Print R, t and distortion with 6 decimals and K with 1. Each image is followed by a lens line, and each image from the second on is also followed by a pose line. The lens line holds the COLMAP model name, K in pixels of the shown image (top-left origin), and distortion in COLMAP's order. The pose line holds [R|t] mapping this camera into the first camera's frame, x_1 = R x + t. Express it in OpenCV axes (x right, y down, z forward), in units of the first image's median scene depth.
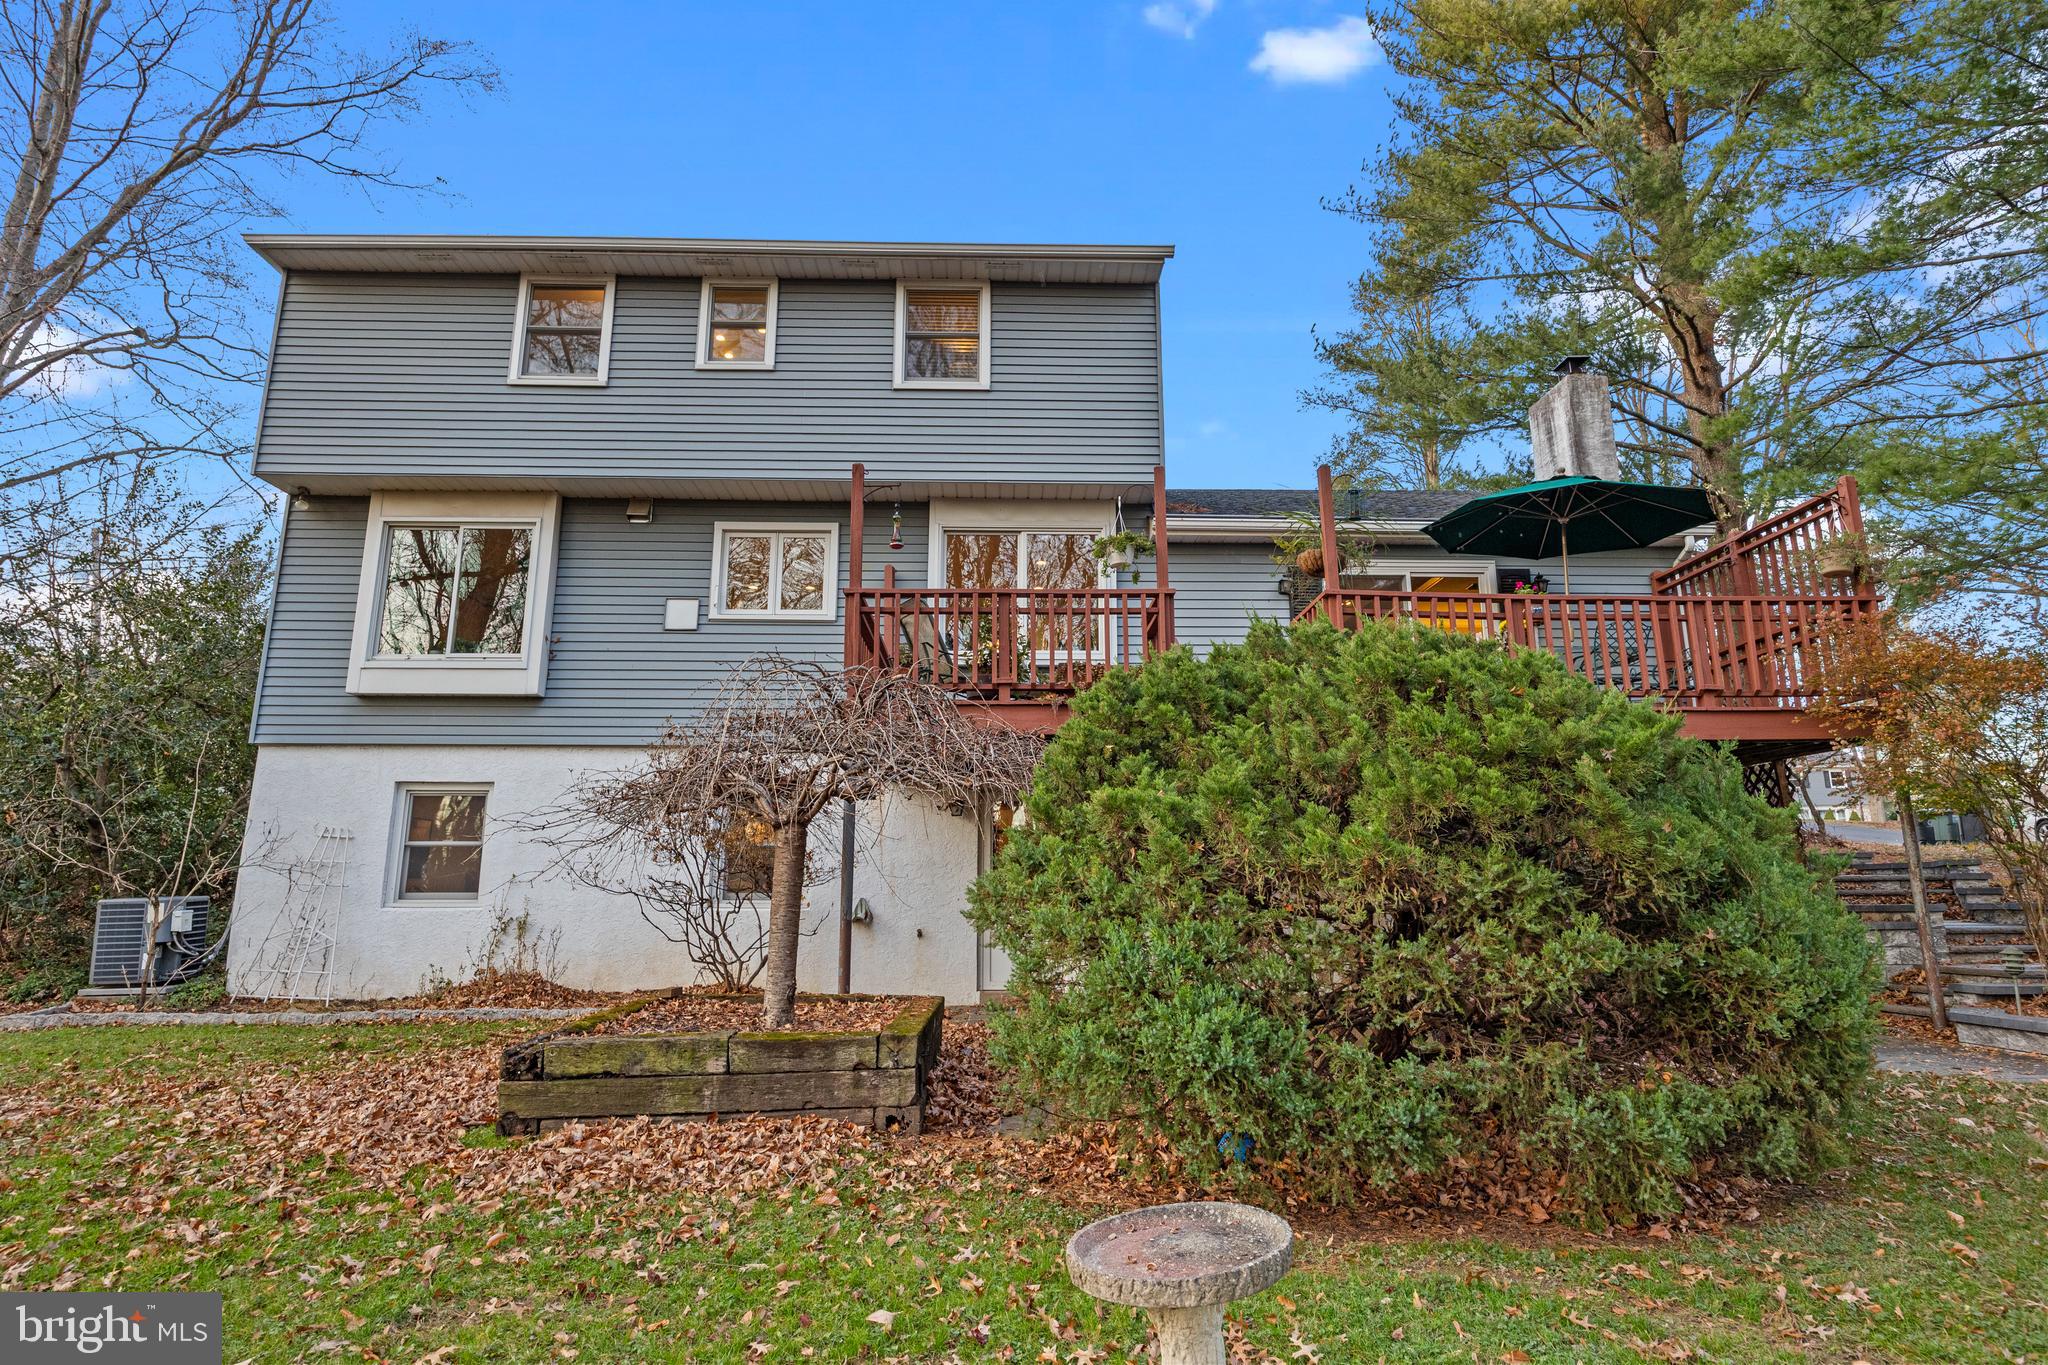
lens RADIAL K [[1057.6, 0, 1024.7], [0, 1057.6, 648.7], [0, 0, 1]] dist [-0.045889, 0.000263]
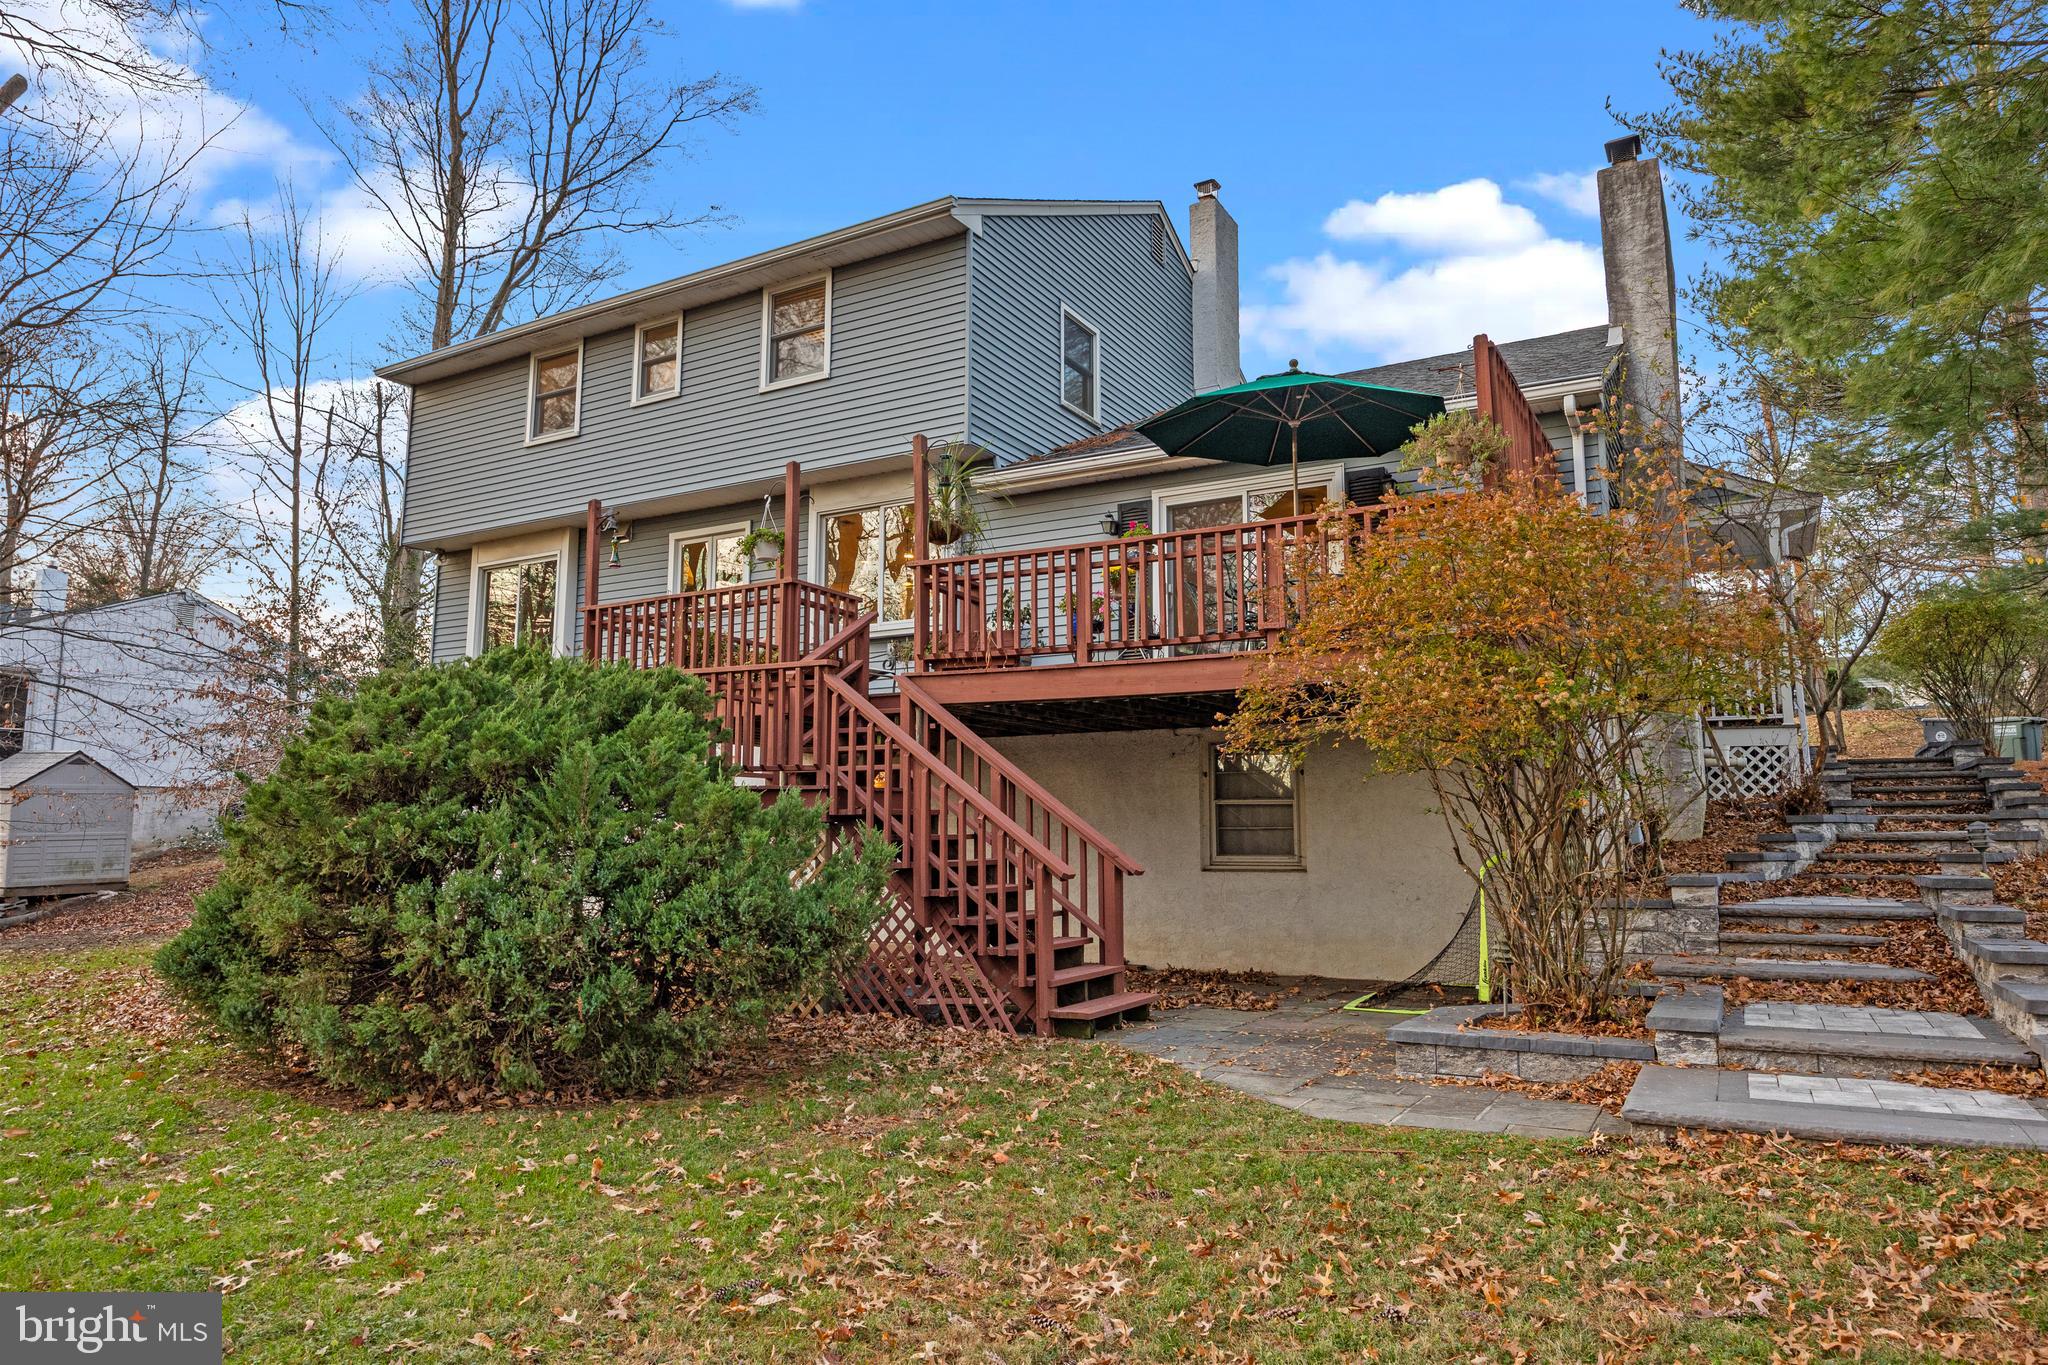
lens RADIAL K [[1279.1, 0, 1024.0], [0, 1279.1, 682.5], [0, 0, 1]] dist [-0.093182, -0.000482]
pose [[0.855835, -0.063406, -0.513348, 0.744560], [0.100932, 0.993852, 0.045515, 0.017178], [0.507306, -0.090767, 0.856973, -0.005433]]
